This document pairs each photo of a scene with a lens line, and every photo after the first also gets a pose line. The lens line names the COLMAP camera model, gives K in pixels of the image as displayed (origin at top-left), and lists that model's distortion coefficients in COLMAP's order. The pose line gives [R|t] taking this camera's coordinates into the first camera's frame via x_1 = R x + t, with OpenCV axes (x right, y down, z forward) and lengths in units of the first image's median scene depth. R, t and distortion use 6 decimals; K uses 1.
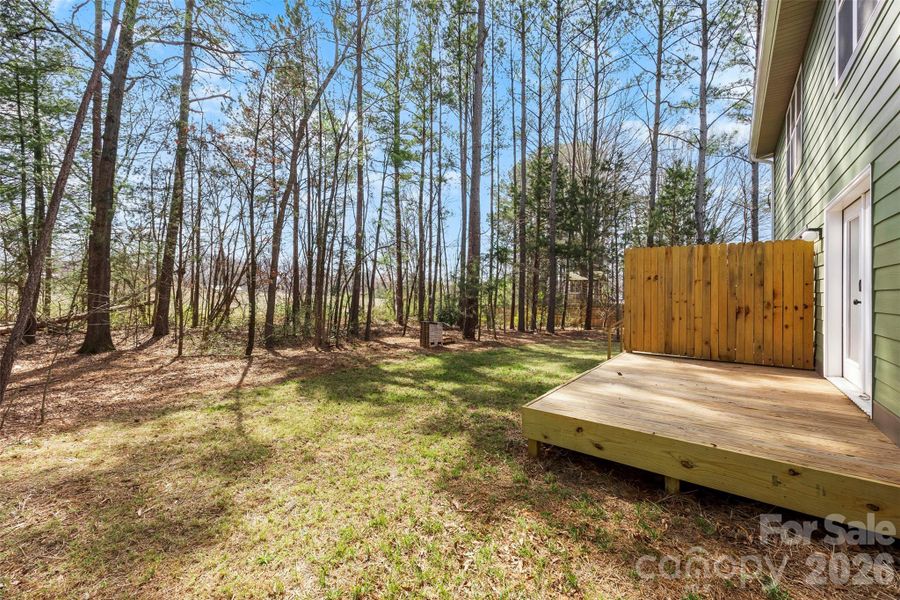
lens RADIAL K [[342.9, 0, 450.0], [0, 342.9, 300.0], [0, 0, 1]] dist [0.009139, 0.000065]
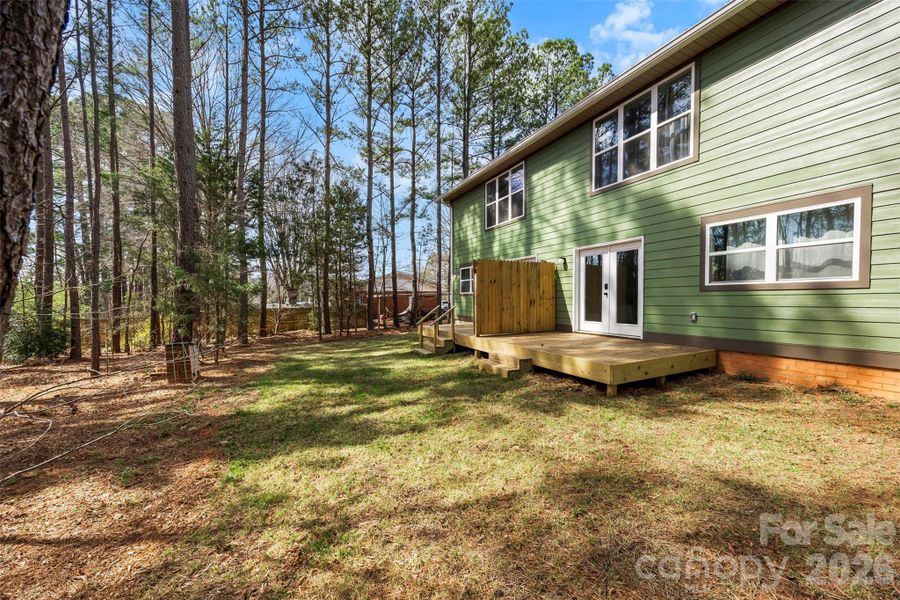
lens RADIAL K [[380.5, 0, 450.0], [0, 380.5, 300.0], [0, 0, 1]] dist [-0.012320, 0.000194]
pose [[0.434098, -0.016762, 0.900710, -1.002106], [0.024235, 0.999682, 0.006924, -0.000816], [-0.900539, 0.018823, 0.434367, 0.574818]]
